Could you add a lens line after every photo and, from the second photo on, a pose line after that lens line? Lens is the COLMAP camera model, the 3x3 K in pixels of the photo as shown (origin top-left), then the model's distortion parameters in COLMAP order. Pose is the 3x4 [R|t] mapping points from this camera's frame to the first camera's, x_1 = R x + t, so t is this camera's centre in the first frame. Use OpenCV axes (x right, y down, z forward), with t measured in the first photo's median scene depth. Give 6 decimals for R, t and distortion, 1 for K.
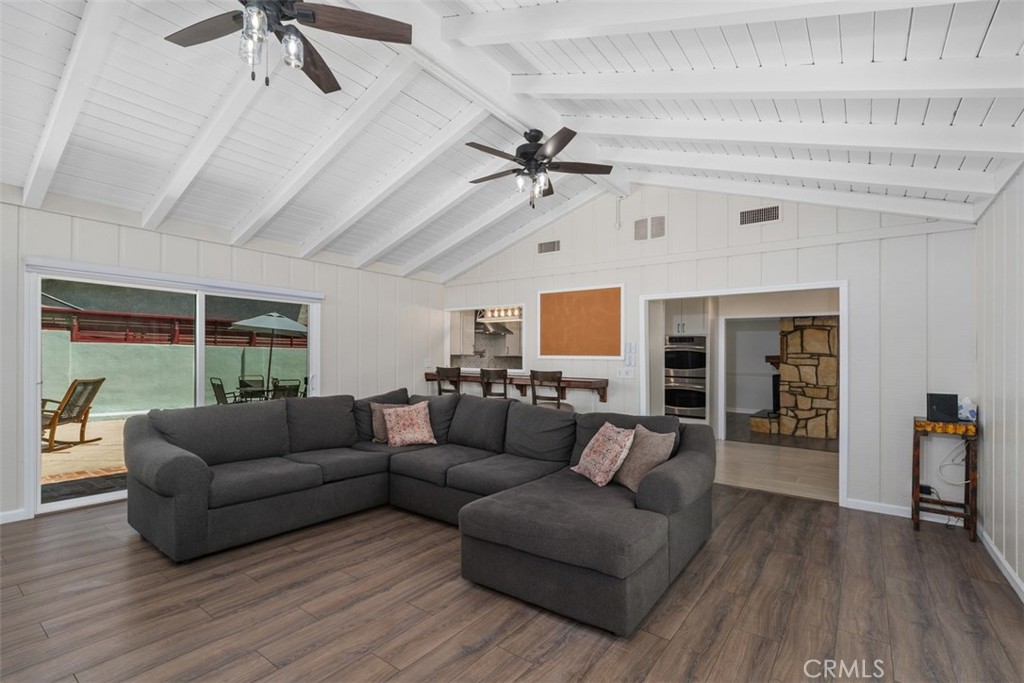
lens RADIAL K [[475.9, 0, 492.7], [0, 475.9, 351.5], [0, 0, 1]] dist [0.003465, -0.001388]
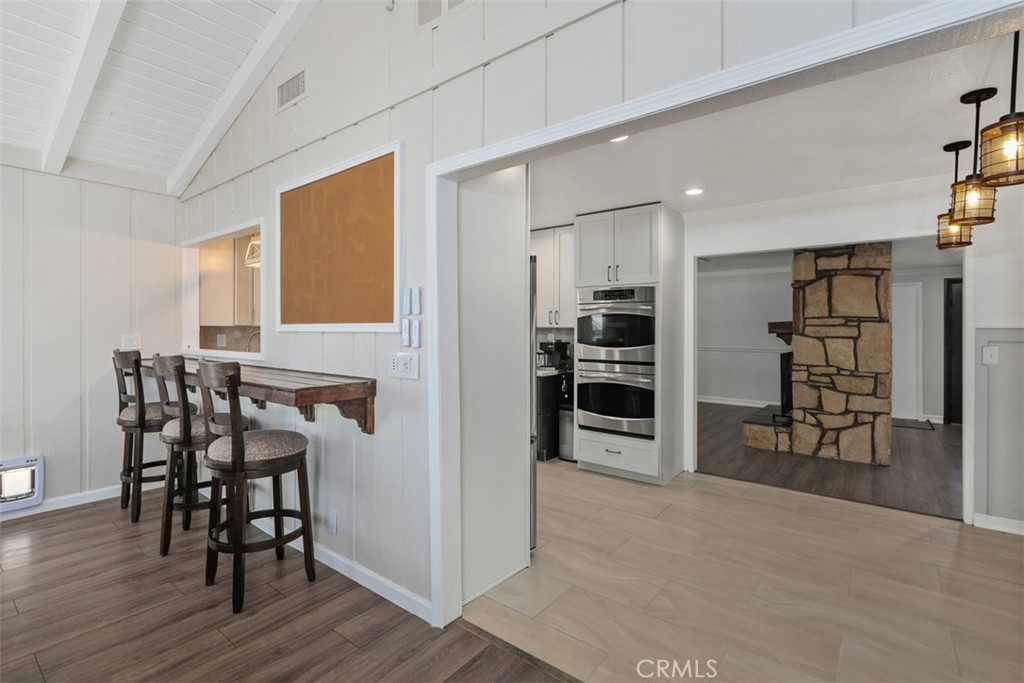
lens RADIAL K [[475.9, 0, 508.9], [0, 475.9, 332.0], [0, 0, 1]] dist [0.003465, -0.001388]
pose [[0.999934, -0.010876, 0.003754, 0.255044], [0.010813, 0.999806, 0.016475, 0.008210], [-0.003932, -0.016433, 0.999857, 0.420273]]
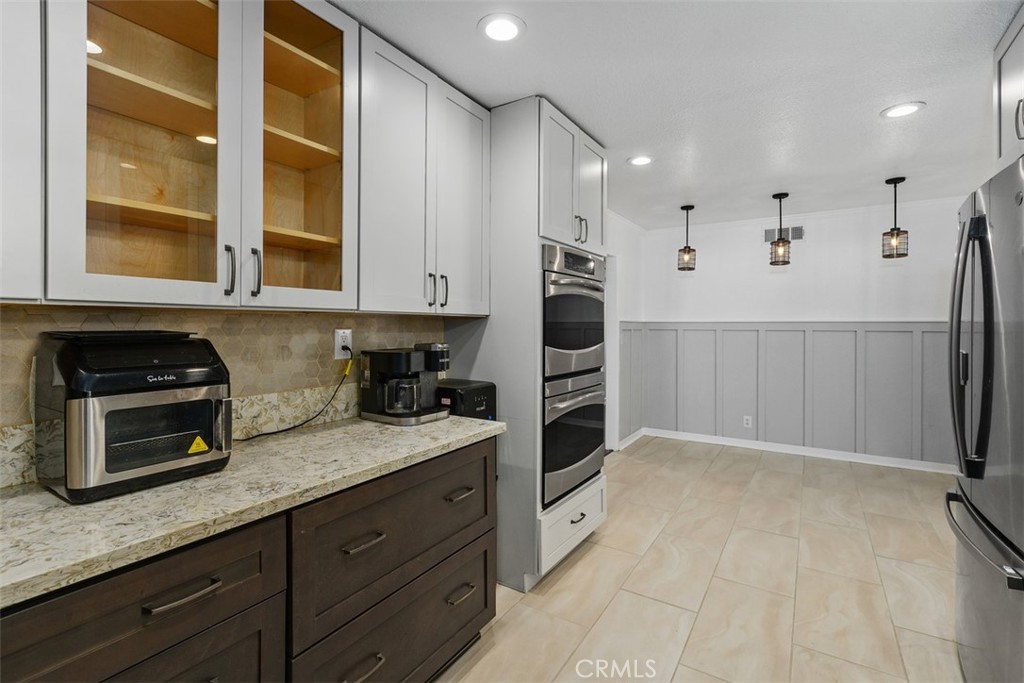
lens RADIAL K [[475.9, 0, 504.4], [0, 475.9, 325.9], [0, 0, 1]] dist [0.003465, -0.001388]
pose [[-0.103743, -0.017490, 0.994450, 0.058280], [-0.016449, 0.999739, 0.015868, 0.014833], [-0.994468, -0.014711, -0.104003, 1.020405]]
